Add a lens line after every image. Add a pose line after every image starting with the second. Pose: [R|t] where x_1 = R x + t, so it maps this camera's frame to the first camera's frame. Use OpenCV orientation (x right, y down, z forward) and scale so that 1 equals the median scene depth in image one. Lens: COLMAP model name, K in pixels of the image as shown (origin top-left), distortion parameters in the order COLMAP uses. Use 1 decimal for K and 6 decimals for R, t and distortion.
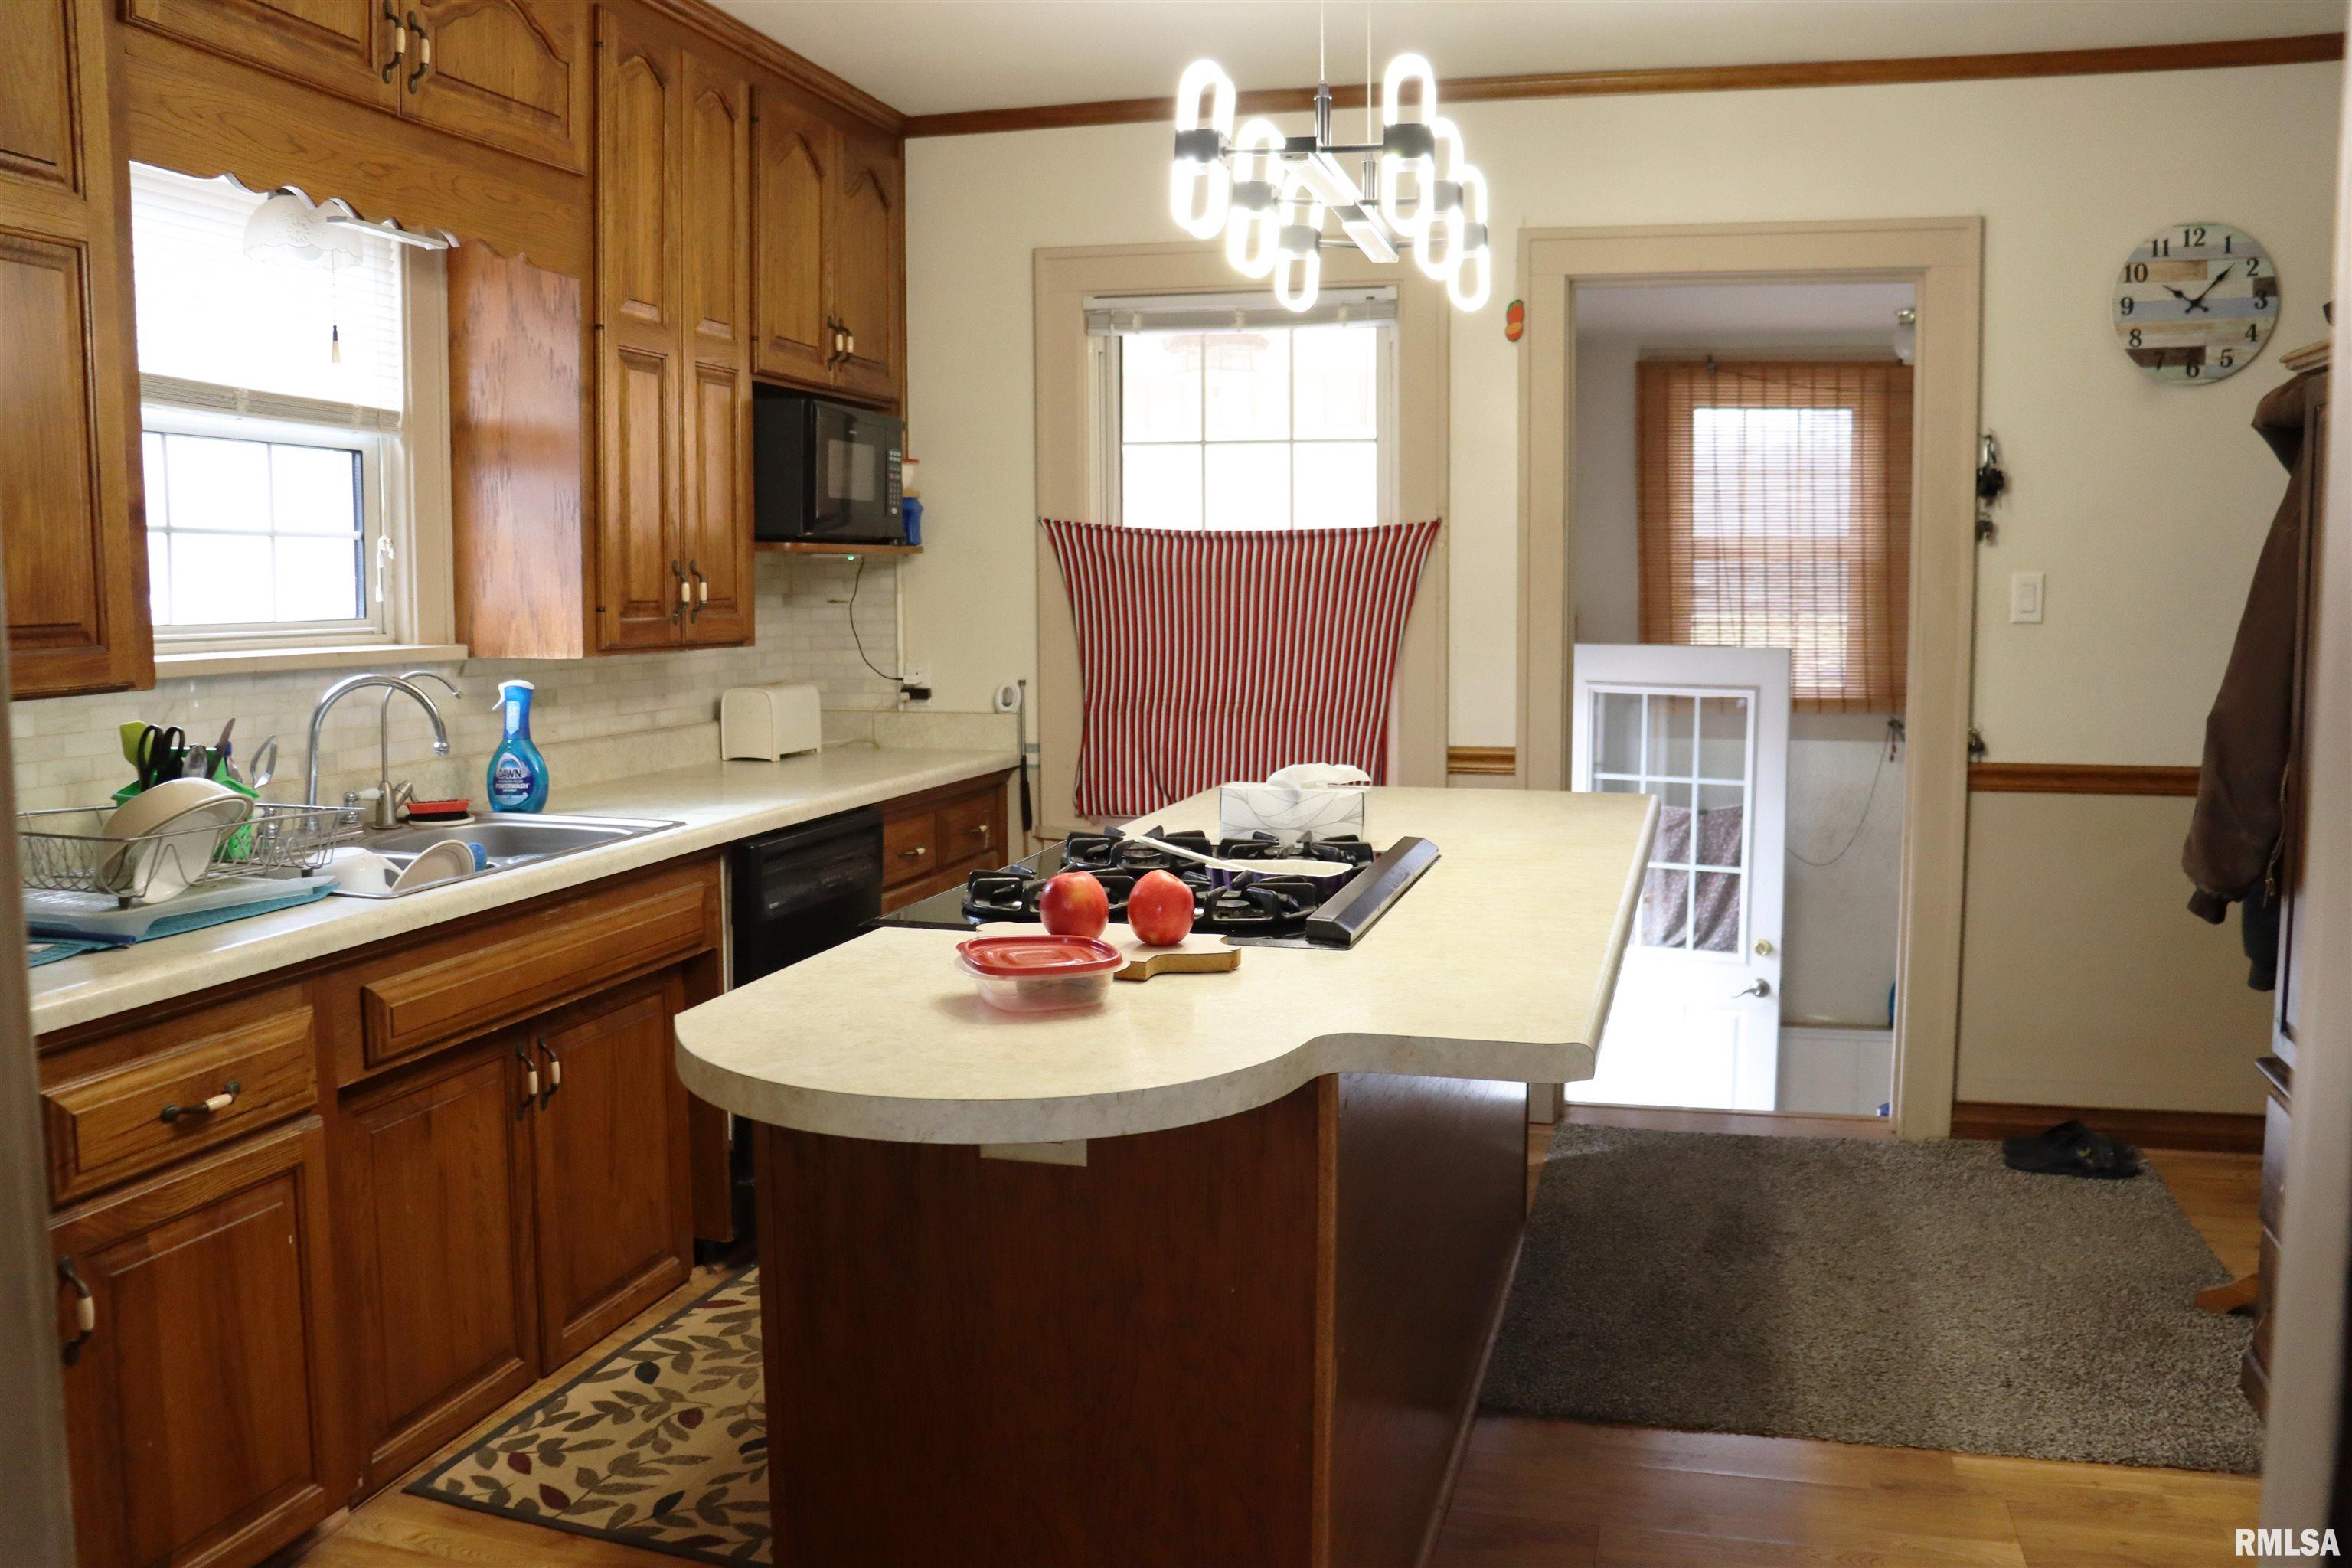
lens RADIAL K [[1934.9, 0, 1179.6], [0, 1934.9, 737.6], [0, 0, 1]] dist [-0.177237, 0.157402]
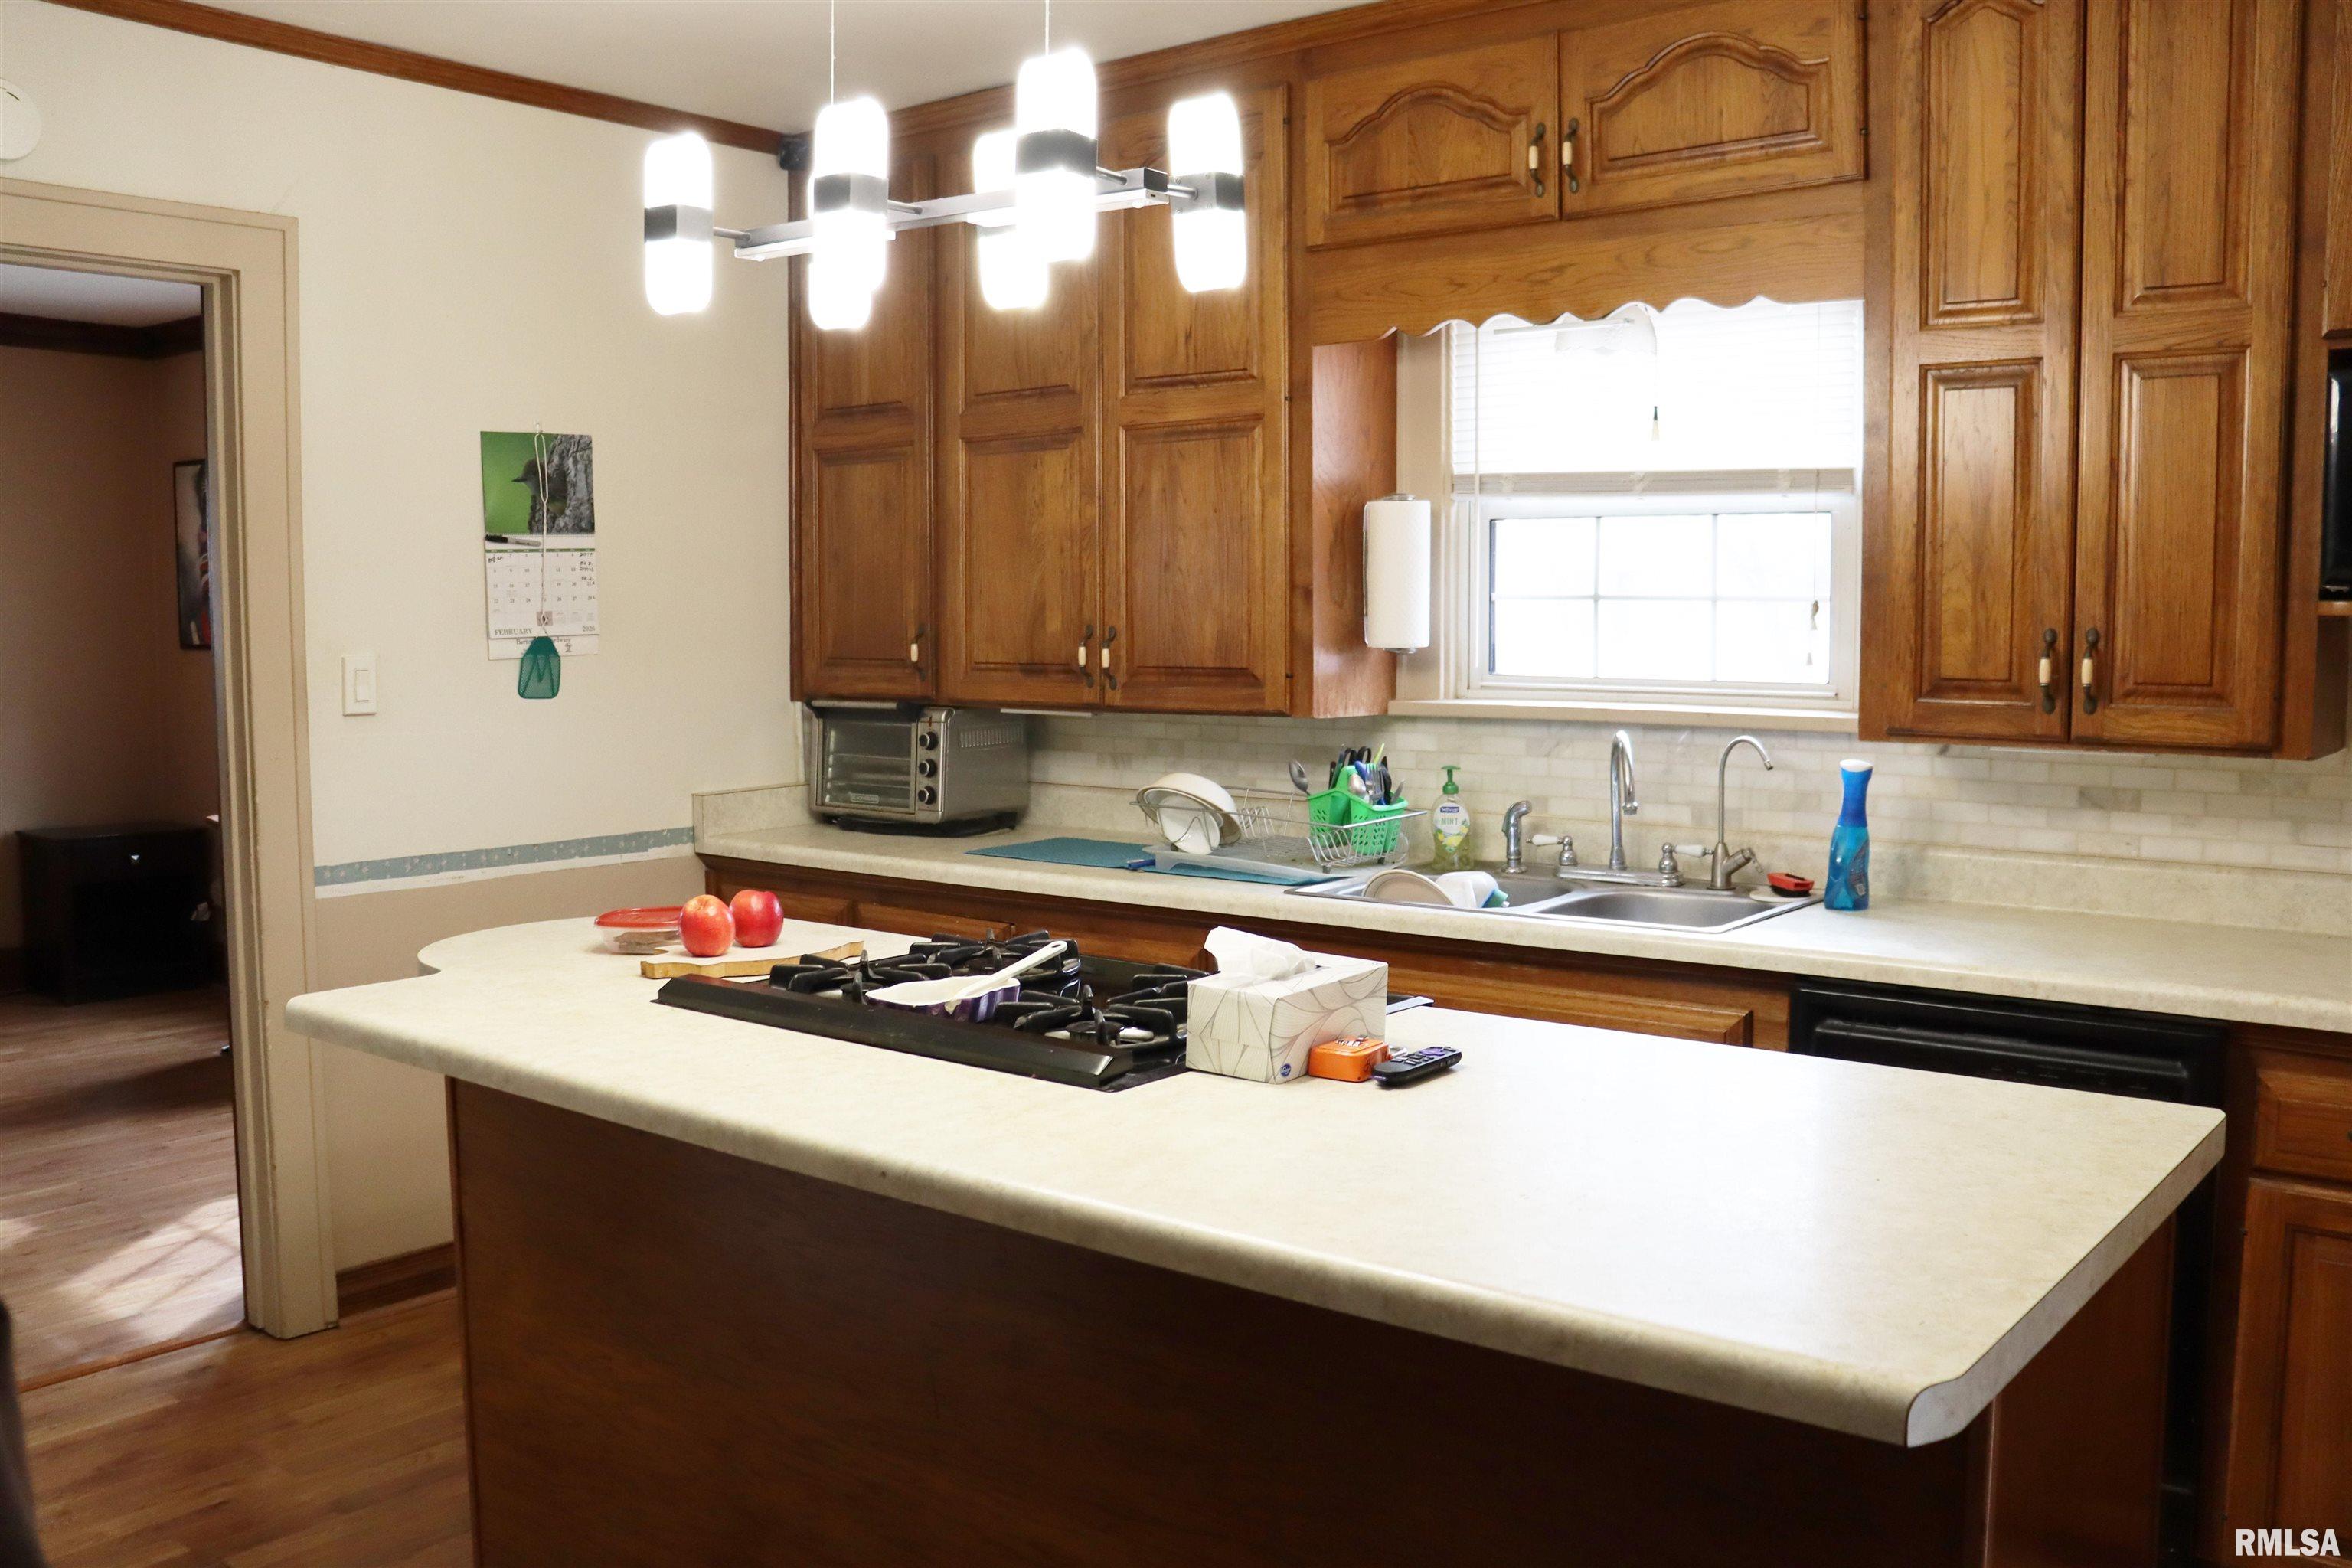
lens RADIAL K [[2034.6, 0, 1209.7], [0, 2034.6, 775.4], [0, 0, 1]] dist [-0.190182, 0.186055]
pose [[-0.386090, 0.073240, -0.919549, 0.721882], [-0.075743, 0.990960, 0.110730, -0.118376], [0.919346, 0.112401, -0.377052, 1.221303]]
